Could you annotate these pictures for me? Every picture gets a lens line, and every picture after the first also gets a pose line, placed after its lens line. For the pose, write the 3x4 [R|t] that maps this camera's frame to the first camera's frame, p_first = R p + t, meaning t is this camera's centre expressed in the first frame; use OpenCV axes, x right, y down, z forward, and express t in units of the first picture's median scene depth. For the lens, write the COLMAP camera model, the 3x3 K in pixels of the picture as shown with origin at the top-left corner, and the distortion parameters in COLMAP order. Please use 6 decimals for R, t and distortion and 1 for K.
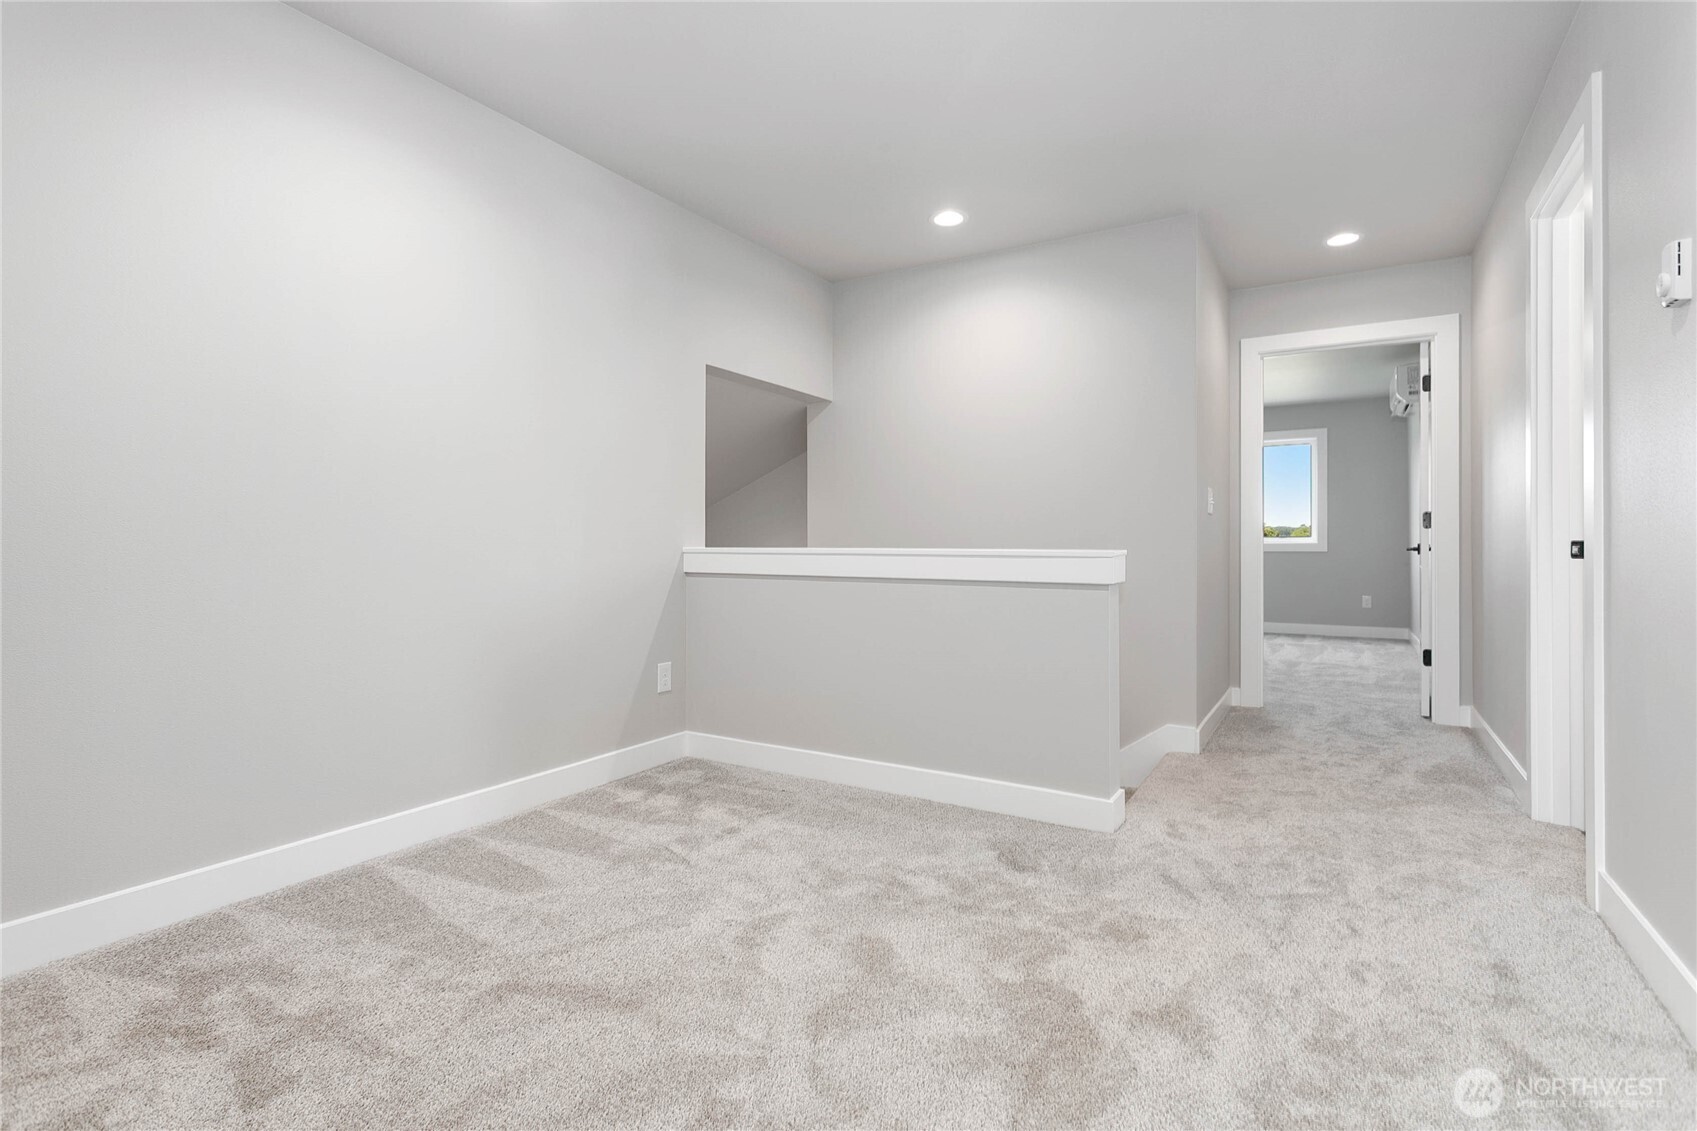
lens RADIAL K [[806.5, 0, 845.1], [0, 806.5, 562.0], [0, 0, 1]] dist [0.003188, 0.000443]
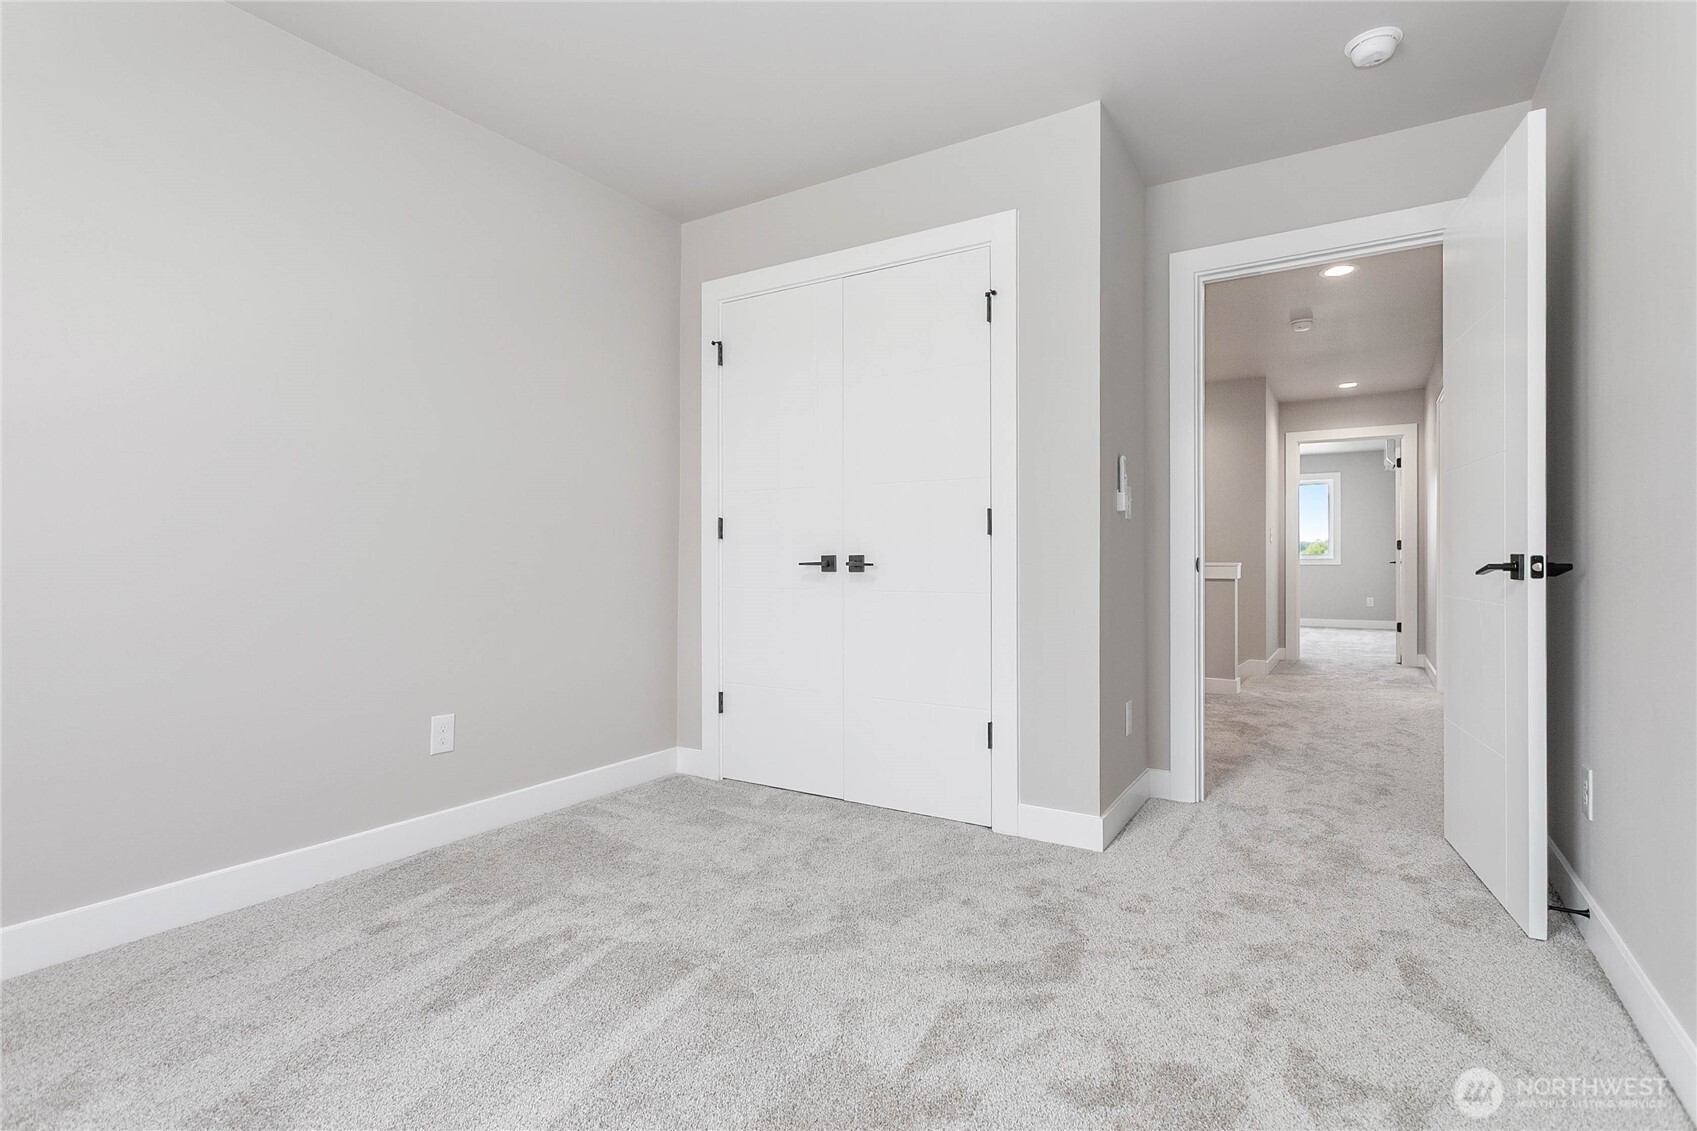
lens RADIAL K [[806.5, 0, 852.3], [0, 806.5, 561.0], [0, 0, 1]] dist [0.003188, 0.000443]
pose [[0.999960, 0.006047, -0.006529, -0.371217], [-0.006134, 0.999891, -0.013428, 0.008741], [0.006447, 0.013468, 0.999889, -0.627987]]
